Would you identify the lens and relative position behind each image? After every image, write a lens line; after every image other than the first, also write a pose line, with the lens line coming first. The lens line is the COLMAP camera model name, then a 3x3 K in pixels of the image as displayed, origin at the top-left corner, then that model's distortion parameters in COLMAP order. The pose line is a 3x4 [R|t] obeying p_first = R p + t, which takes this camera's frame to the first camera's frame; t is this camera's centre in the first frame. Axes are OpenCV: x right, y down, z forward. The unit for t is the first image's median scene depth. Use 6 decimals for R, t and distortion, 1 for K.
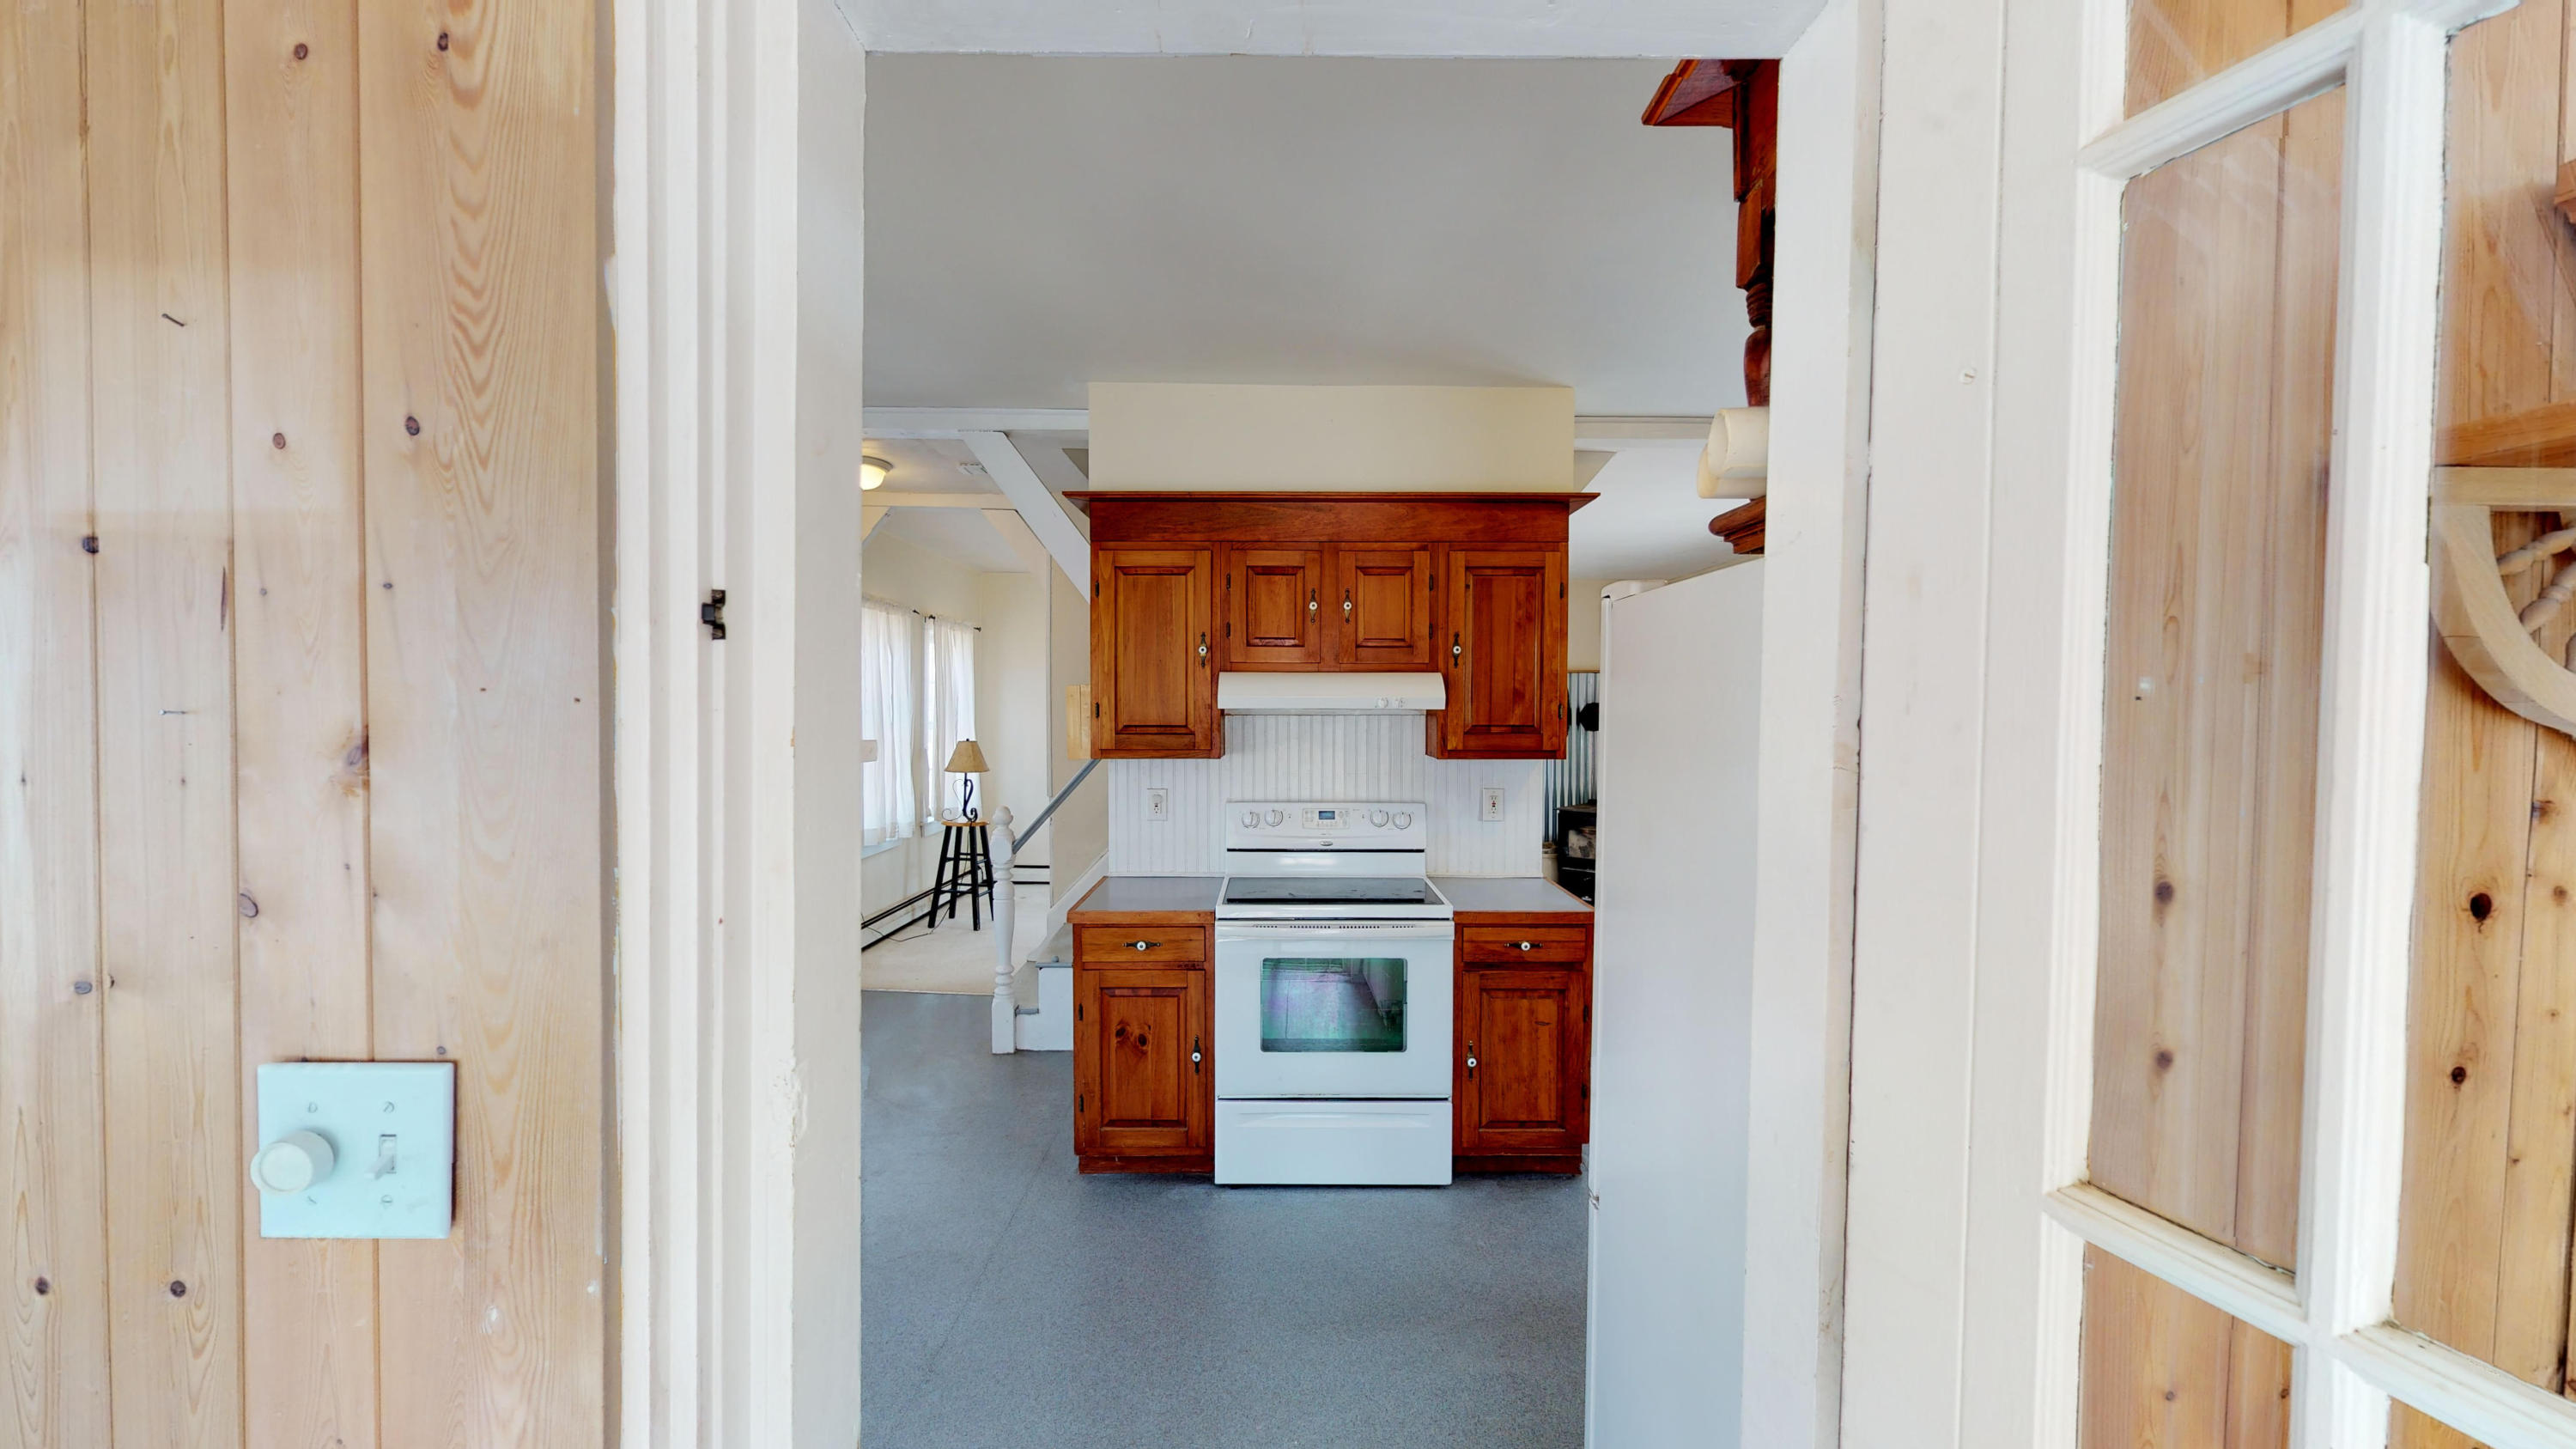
lens RADIAL K [[944.2, 0, 1287.6], [0, 944.2, 728.0], [0, 0, 1]] dist [0.000109, -0.000094]
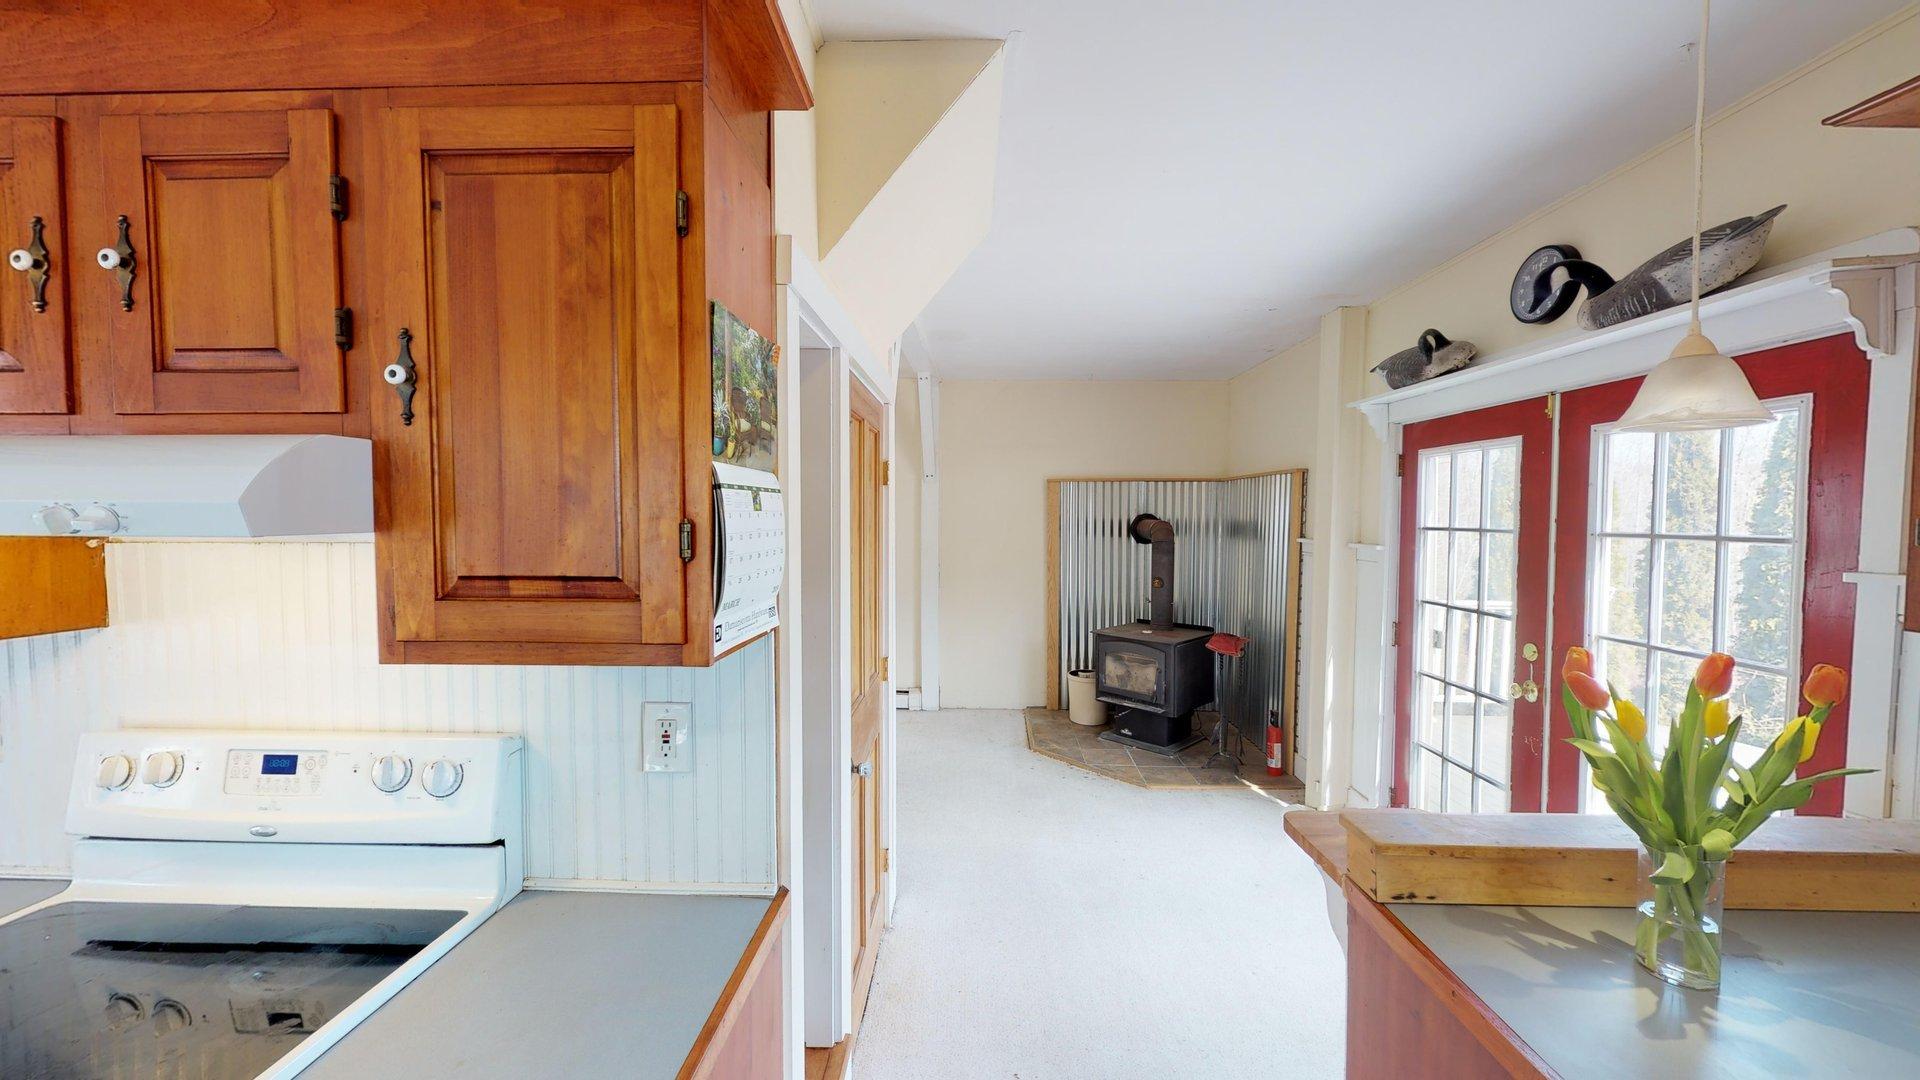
lens RADIAL K [[703.6, 0, 959.7], [0, 703.6, 542.6], [0, 0, 1]] dist [0.000109, -0.000094]
pose [[0.999312, -0.004502, -0.036820, 0.459051], [0.004919, 0.999925, 0.011233, -0.020489], [0.036766, -0.011406, 0.999259, 0.815824]]
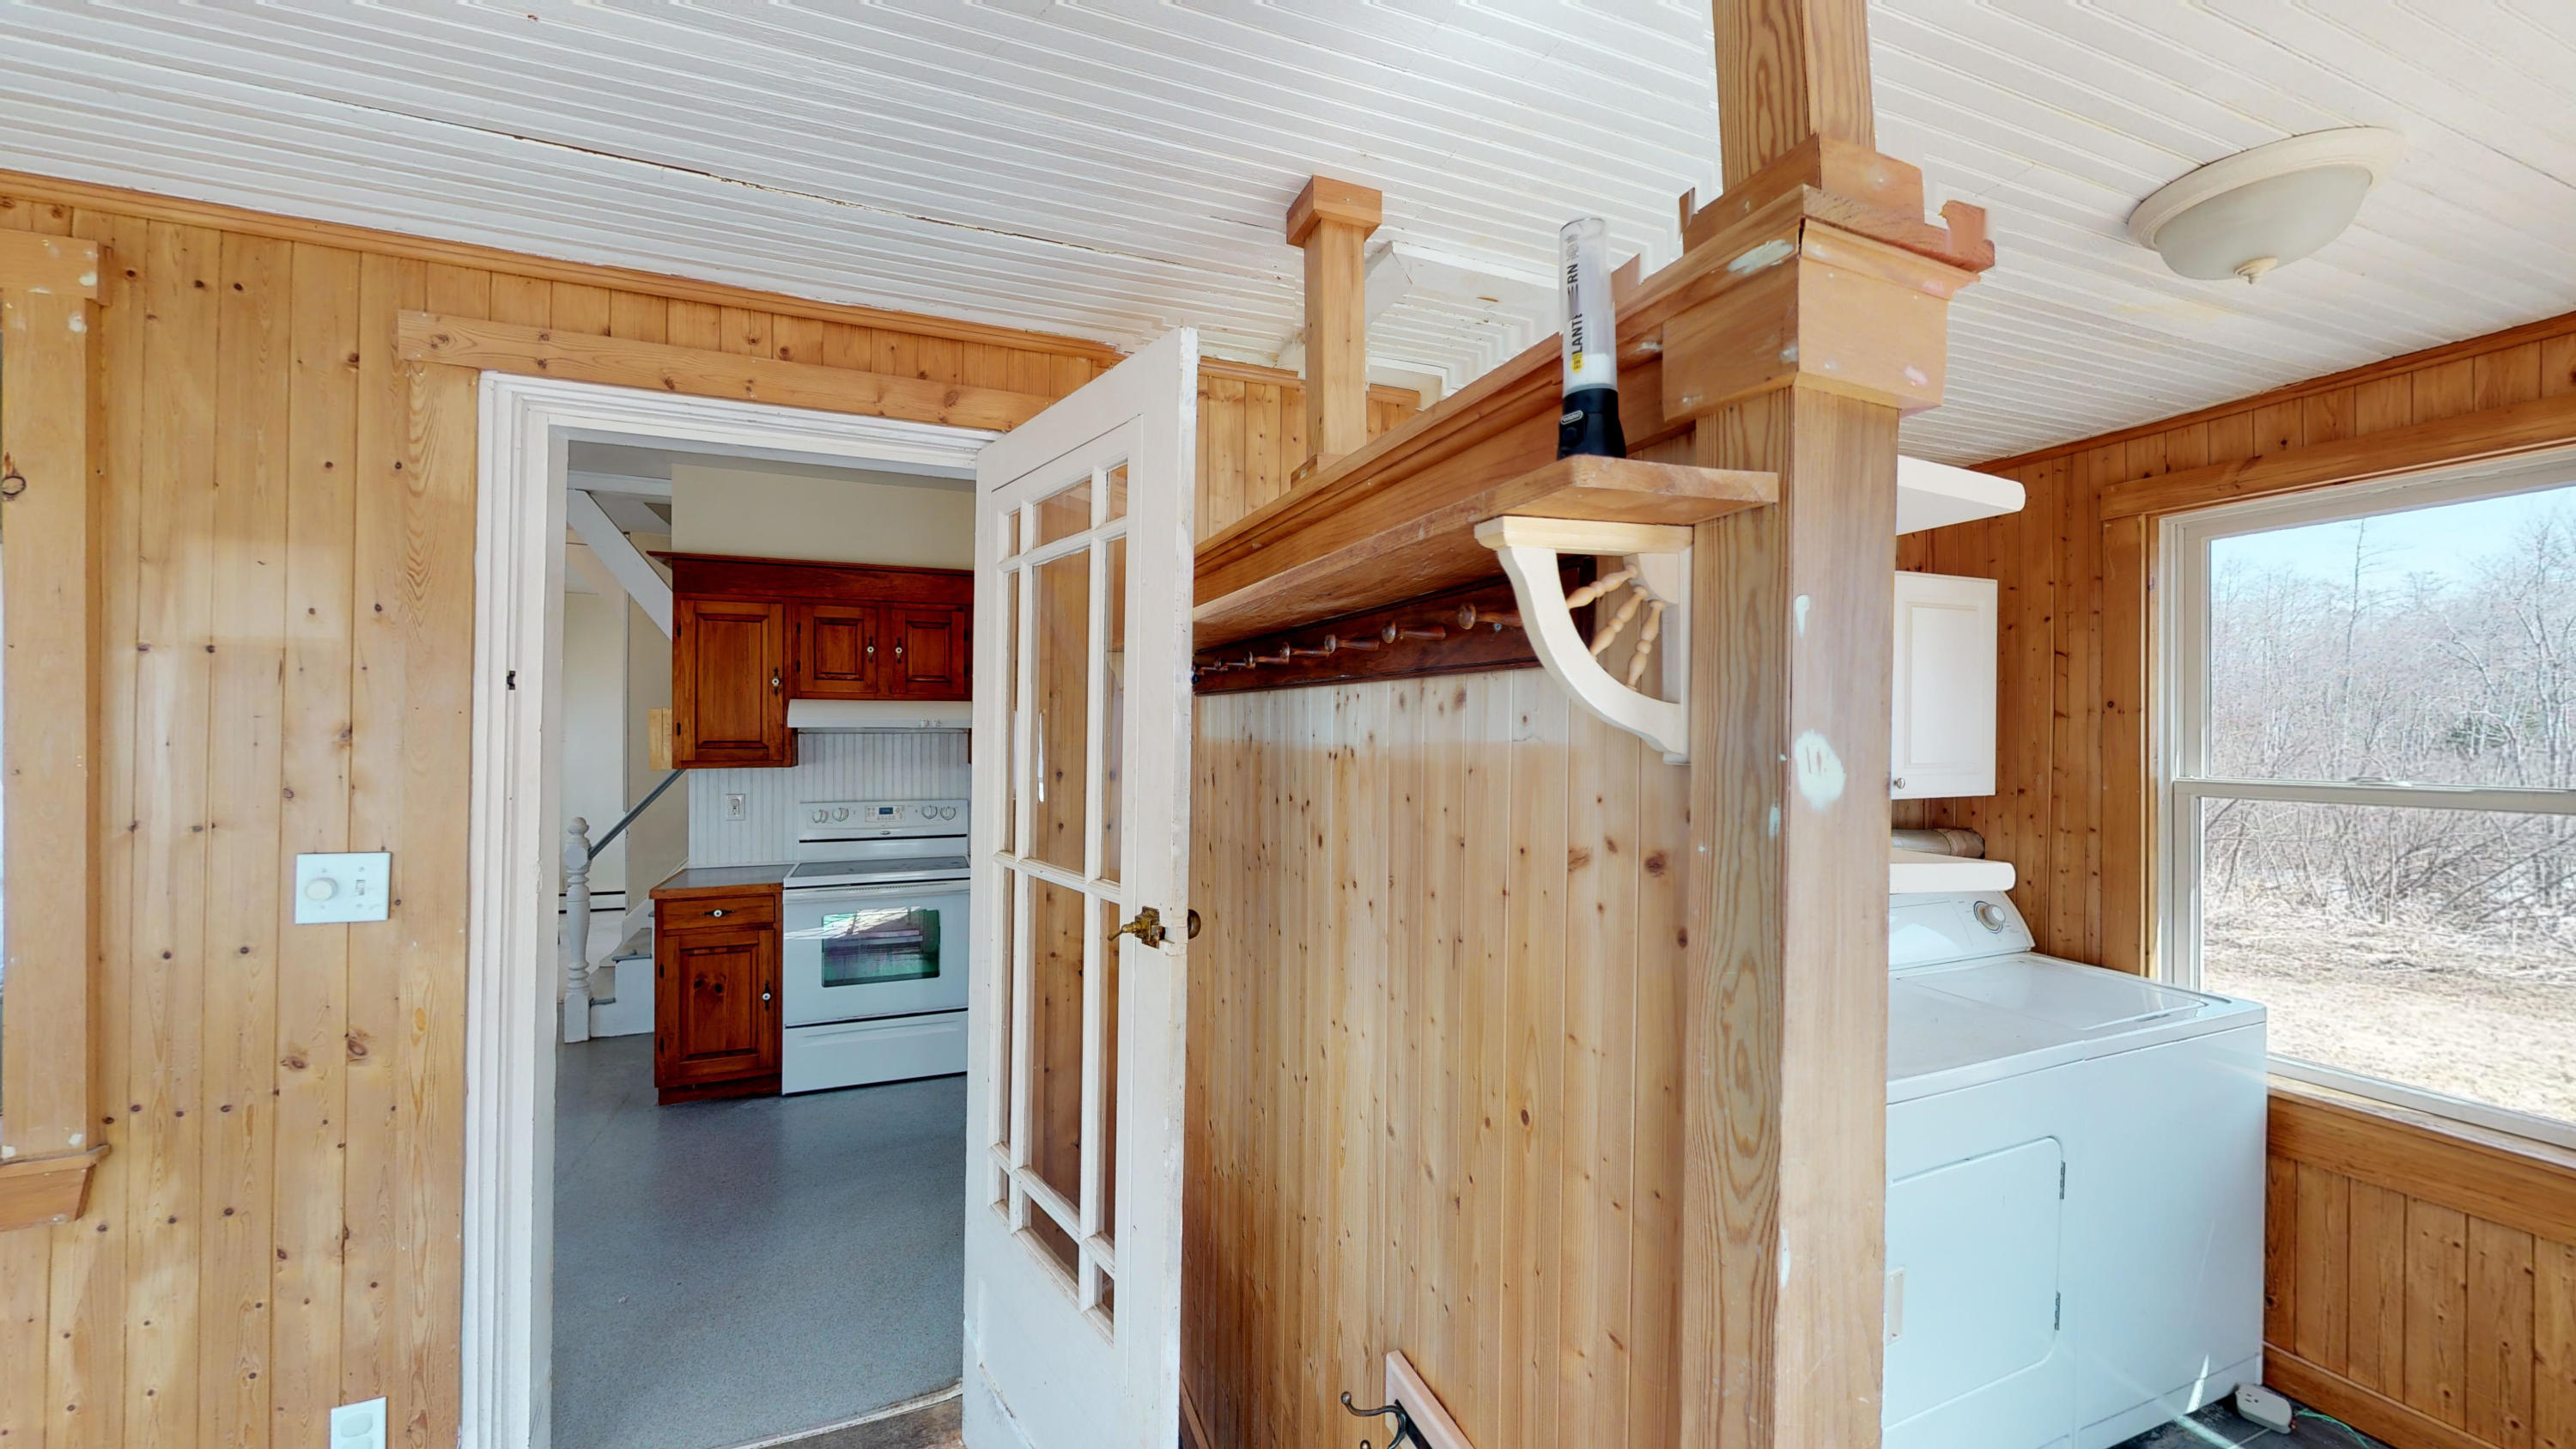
lens RADIAL K [[944.2, 0, 1287.6], [0, 944.2, 728.0], [0, 0, 1]] dist [0.000109, -0.000094]
pose [[0.930319, 0.000011, 0.366751, 0.085761], [0.010144, 0.999617, -0.025760, 0.019857], [-0.366610, 0.027686, 0.929963, -0.436024]]
